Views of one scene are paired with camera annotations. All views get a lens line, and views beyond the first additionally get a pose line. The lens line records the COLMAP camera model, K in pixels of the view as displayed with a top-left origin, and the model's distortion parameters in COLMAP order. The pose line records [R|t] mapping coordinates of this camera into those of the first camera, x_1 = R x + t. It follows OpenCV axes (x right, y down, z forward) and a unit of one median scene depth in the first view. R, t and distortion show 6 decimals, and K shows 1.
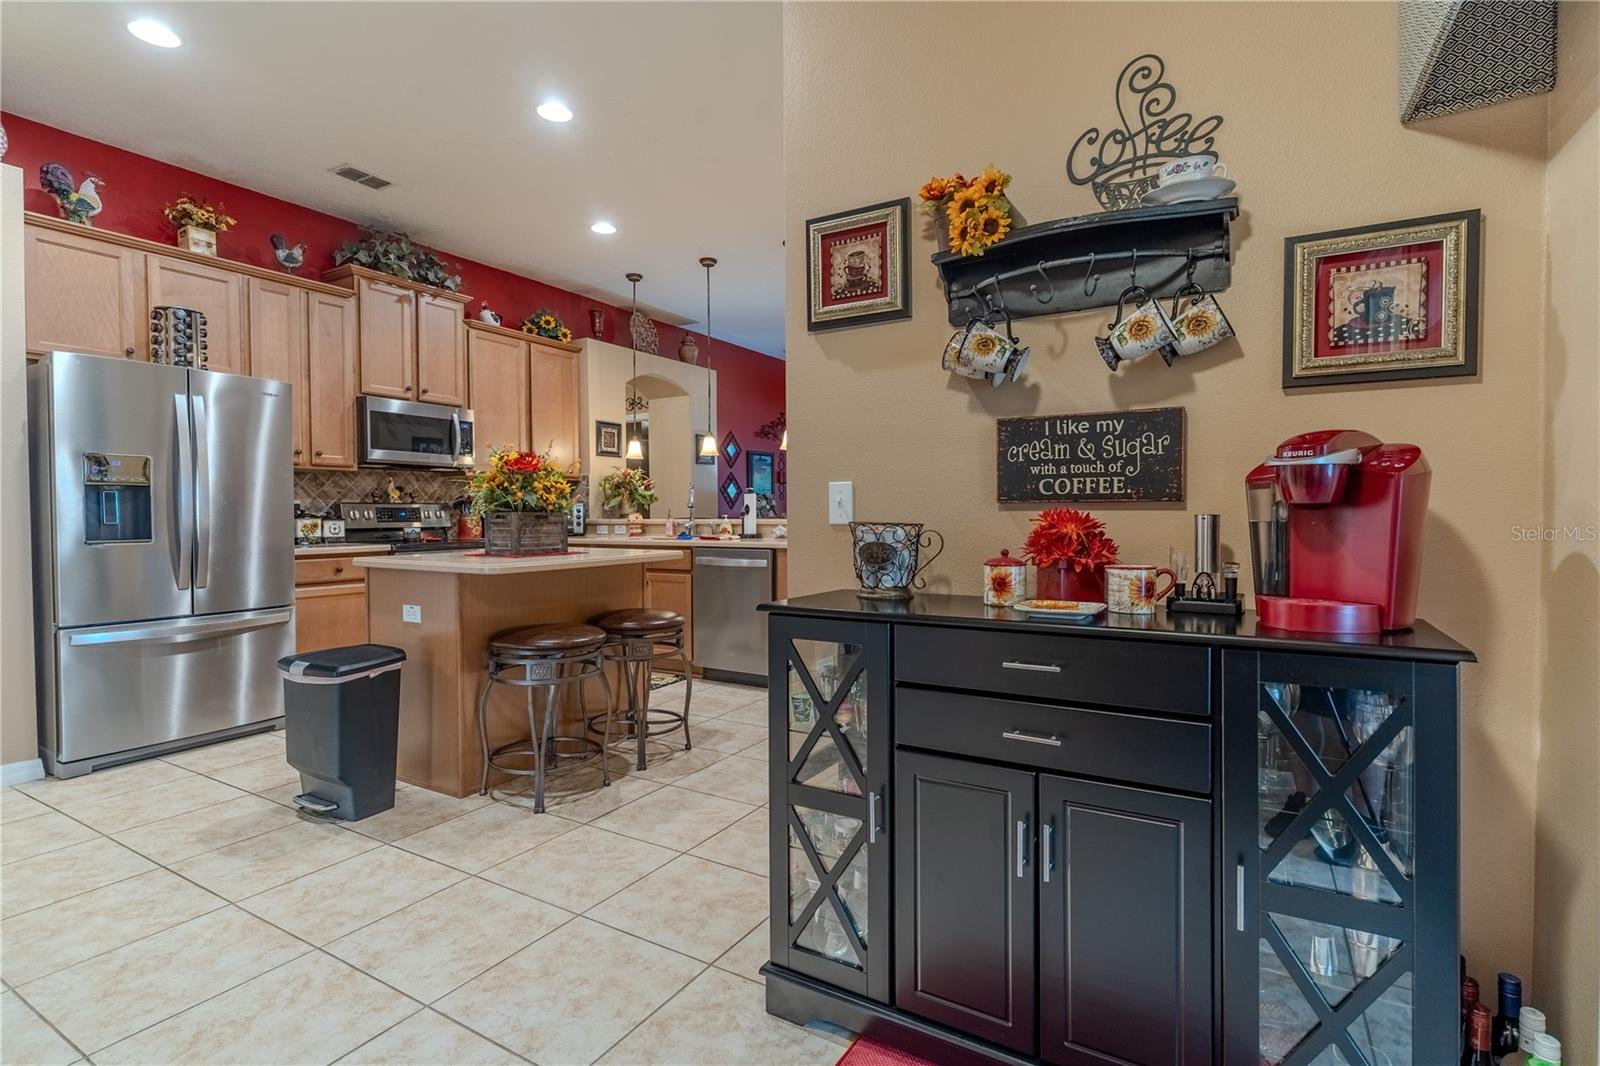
lens RADIAL K [[765.0, 0, 800.0], [0, 765.0, 533.0], [0, 0, 1]] dist [0.001177, 0.000011]
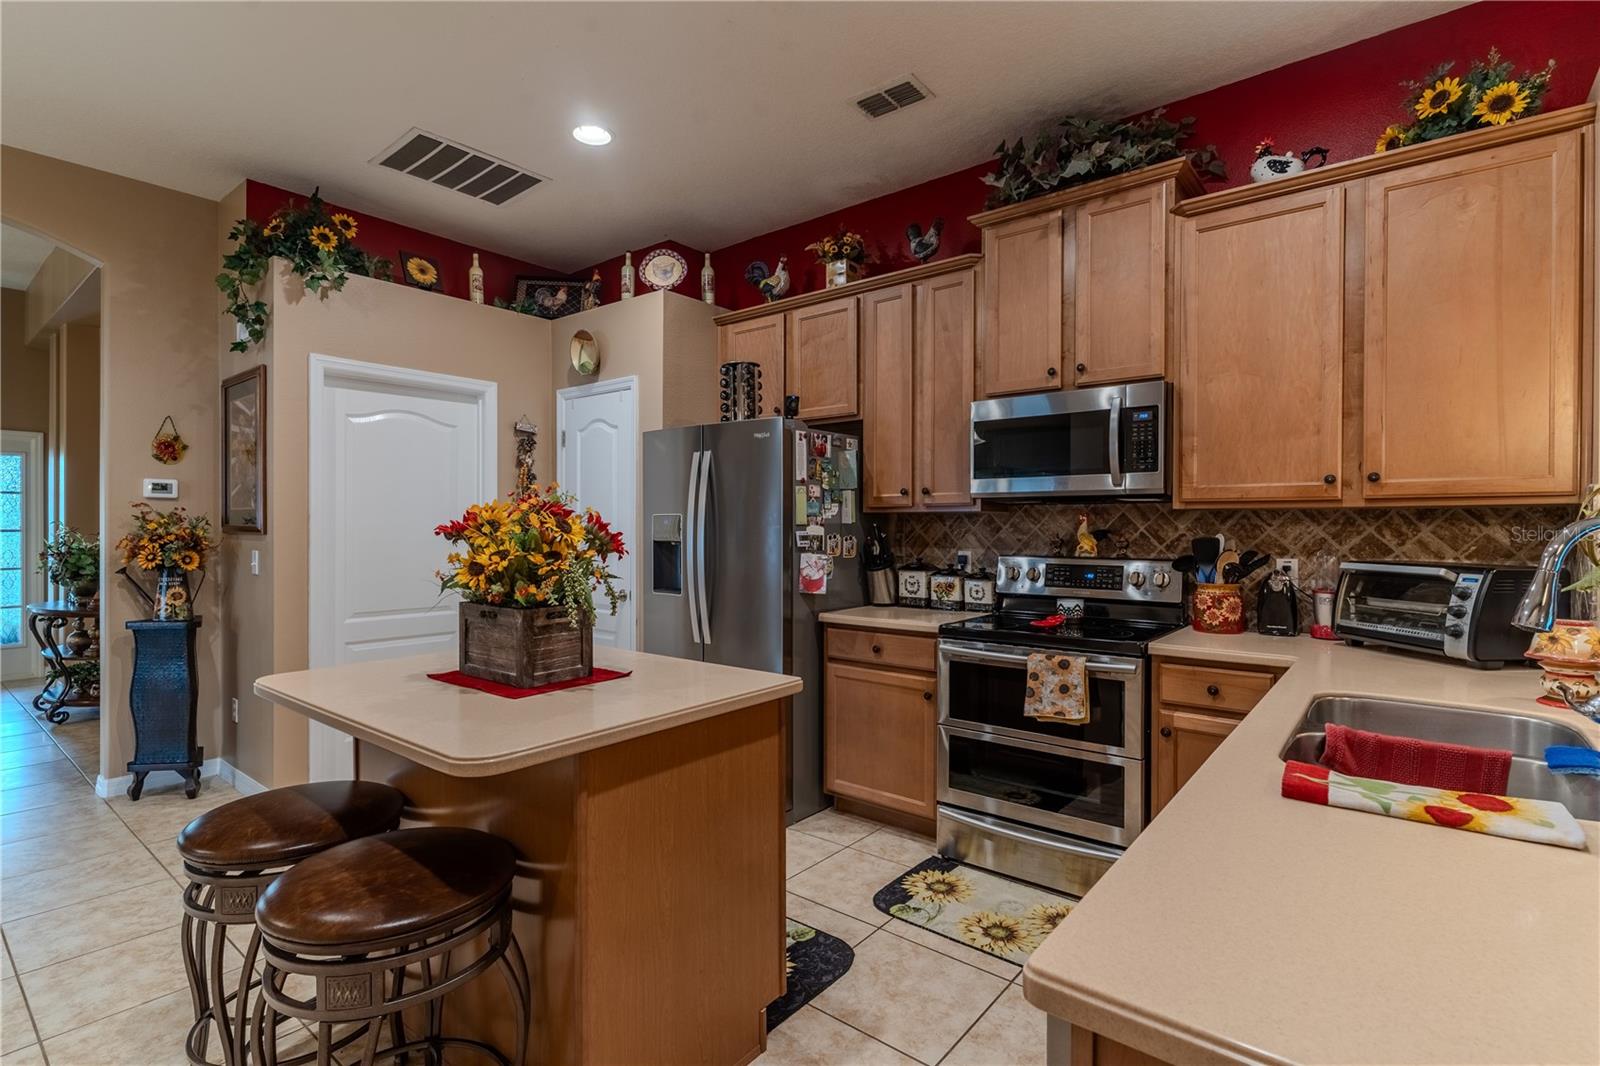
lens RADIAL K [[765.0, 0, 800.0], [0, 765.0, 533.0], [0, 0, 1]] dist [0.001177, 0.000011]
pose [[-0.150144, 0.015377, -0.988545, 0.133845], [-0.026145, 0.999468, 0.019517, -0.072895], [0.988318, 0.028776, -0.149662, 0.972973]]
